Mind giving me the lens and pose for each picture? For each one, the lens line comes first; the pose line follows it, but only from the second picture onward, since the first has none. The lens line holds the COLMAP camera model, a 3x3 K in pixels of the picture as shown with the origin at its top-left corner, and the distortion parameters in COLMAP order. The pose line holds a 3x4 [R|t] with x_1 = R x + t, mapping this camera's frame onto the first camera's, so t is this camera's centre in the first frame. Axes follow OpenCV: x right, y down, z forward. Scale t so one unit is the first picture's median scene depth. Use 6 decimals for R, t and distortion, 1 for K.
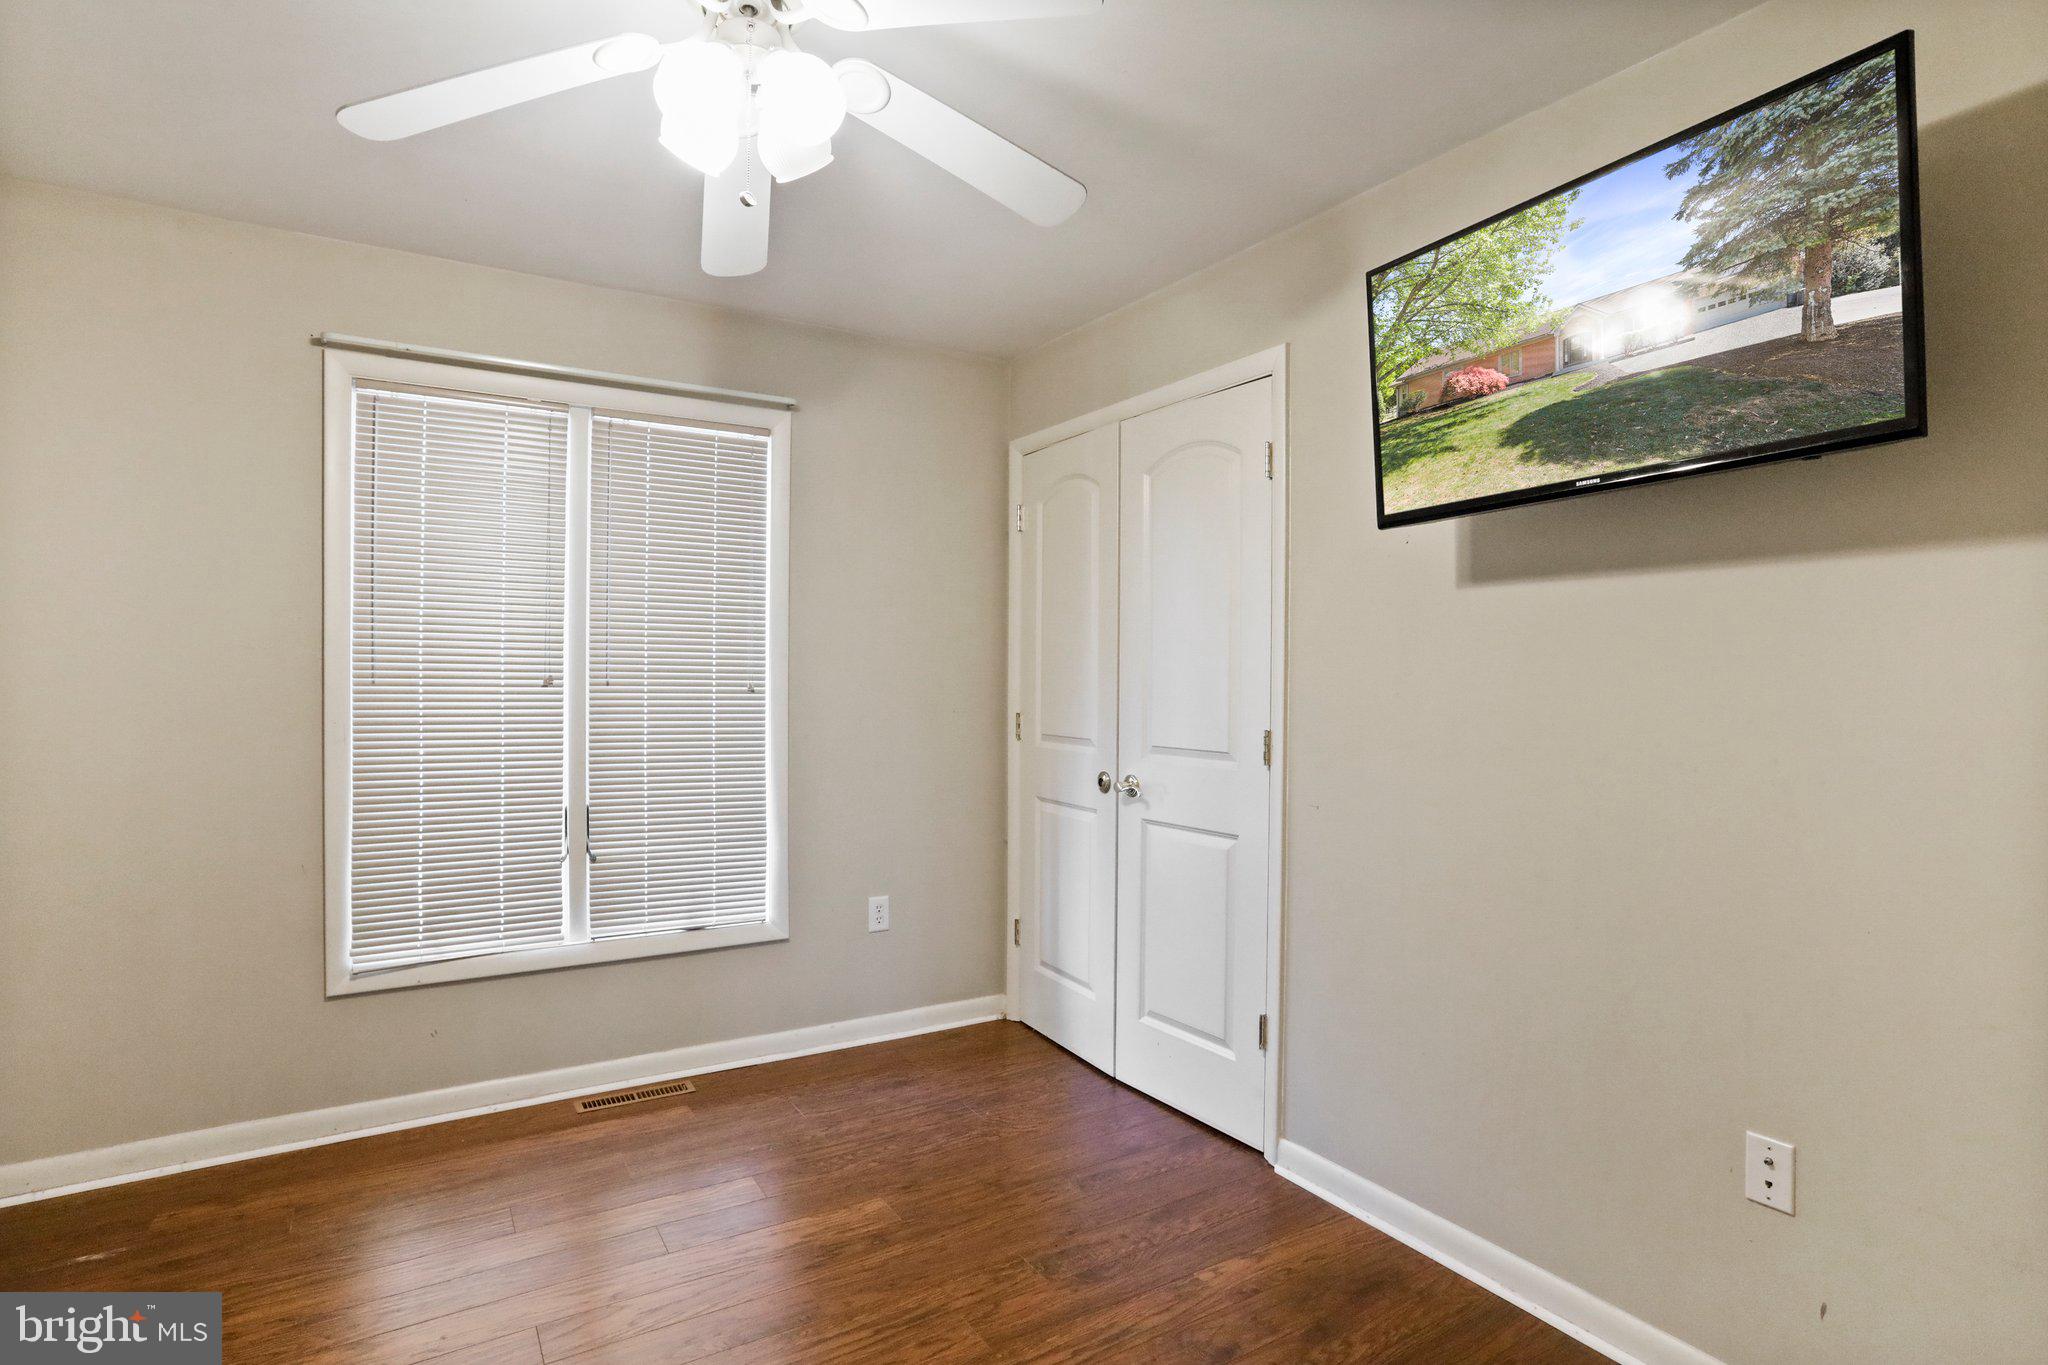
lens RADIAL K [[1028.7, 0, 1015.0], [0, 1028.7, 675.7], [0, 0, 1]] dist [-0.059944, 0.029254]
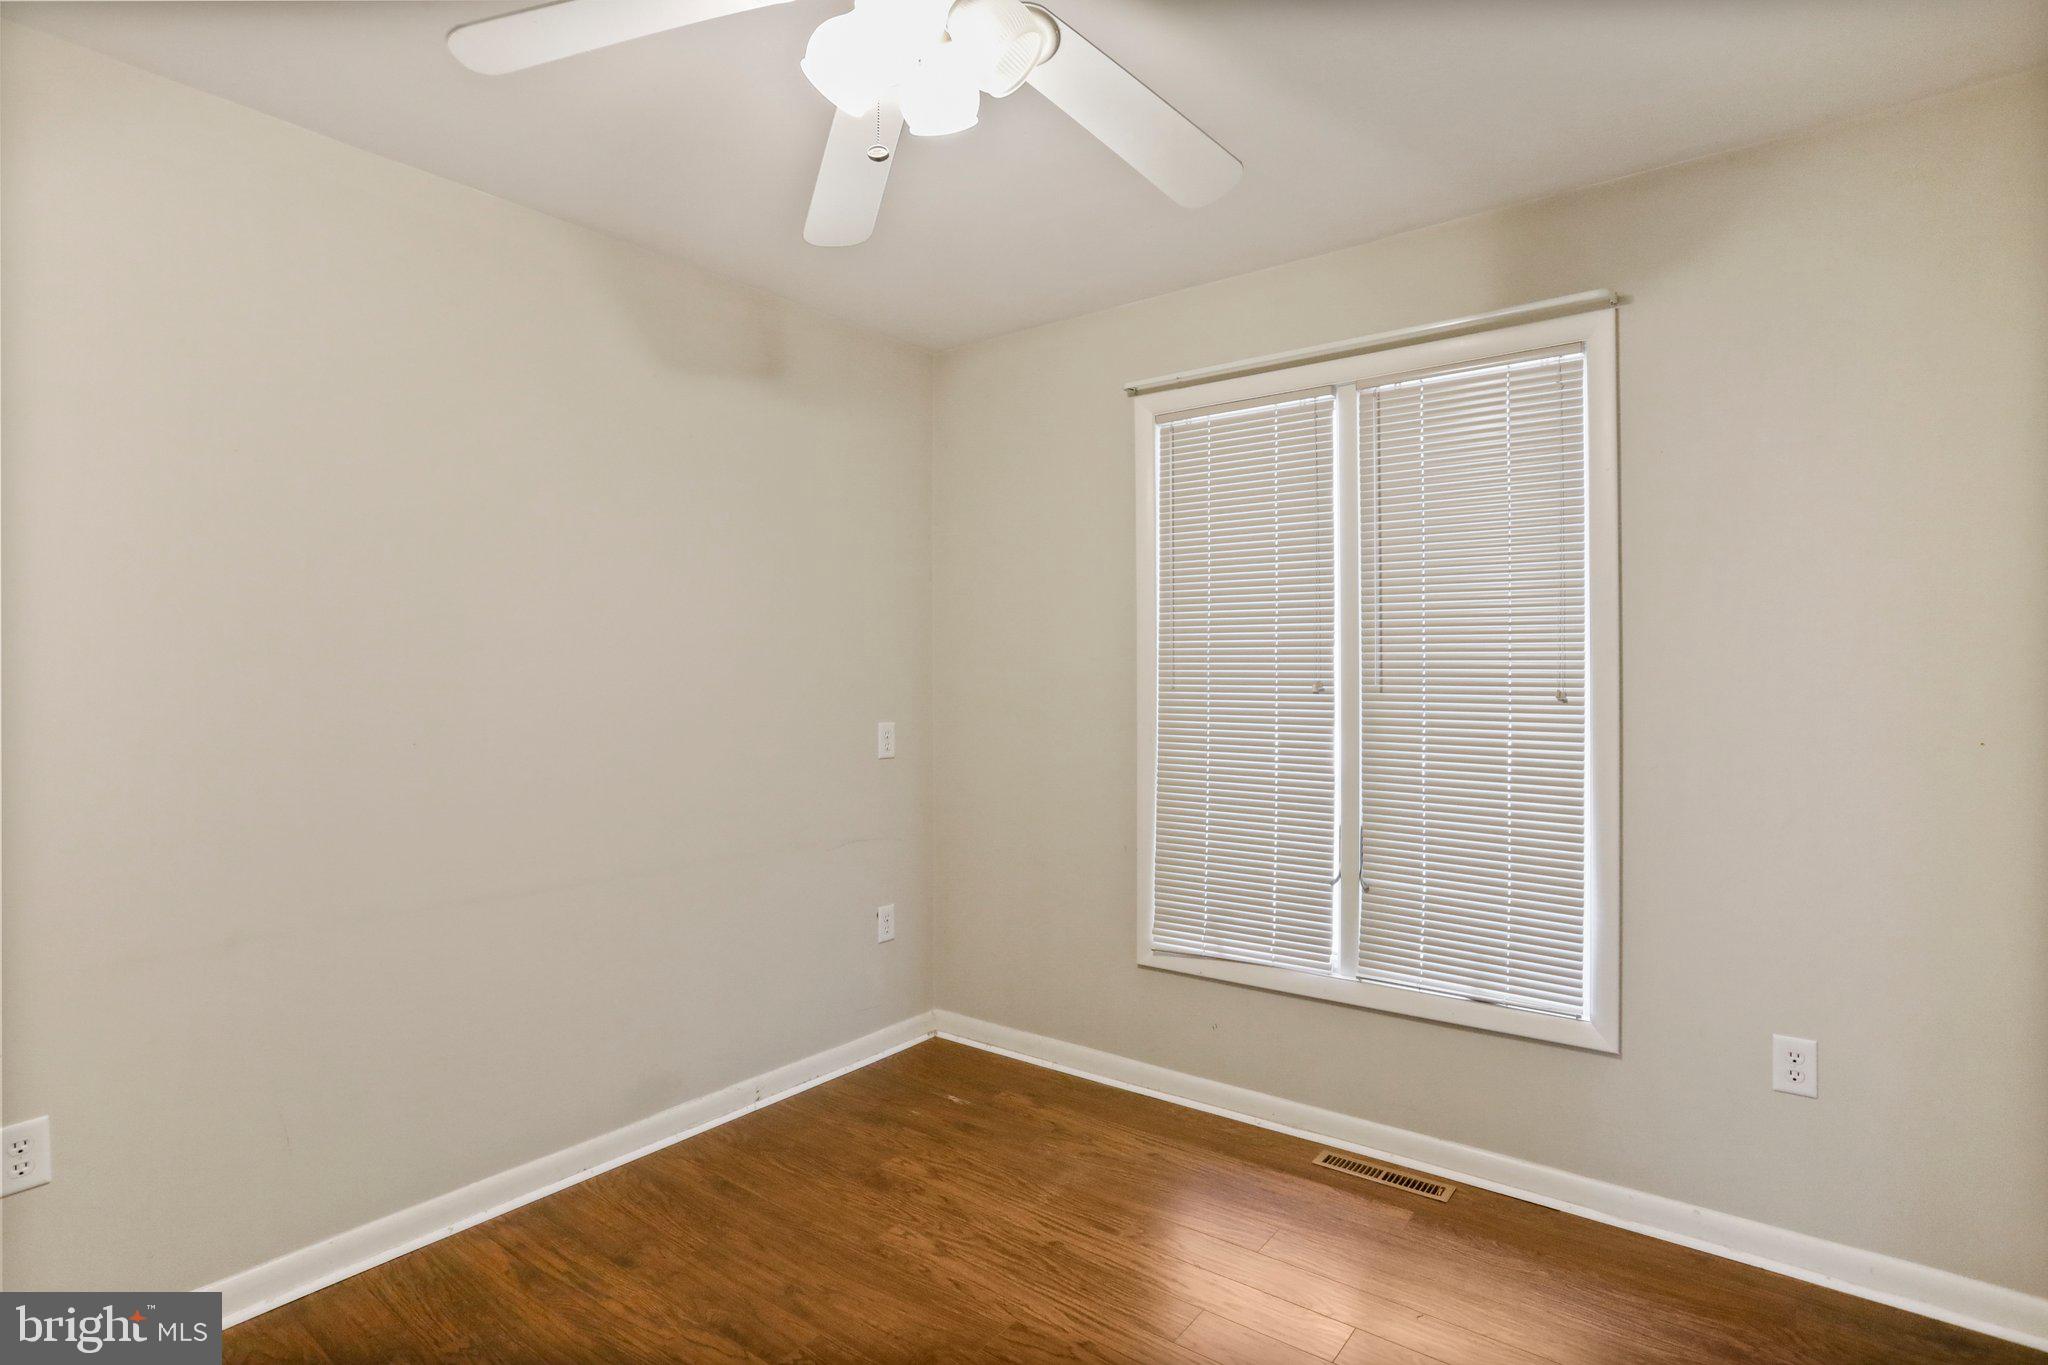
lens RADIAL K [[1028.7, 0, 1015.0], [0, 1028.7, 675.7], [0, 0, 1]] dist [-0.059944, 0.029254]
pose [[0.352114, -0.009127, -0.935913, 0.315890], [0.000582, 0.999954, -0.009532, 0.003583], [0.935957, 0.002811, 0.352103, 0.410707]]
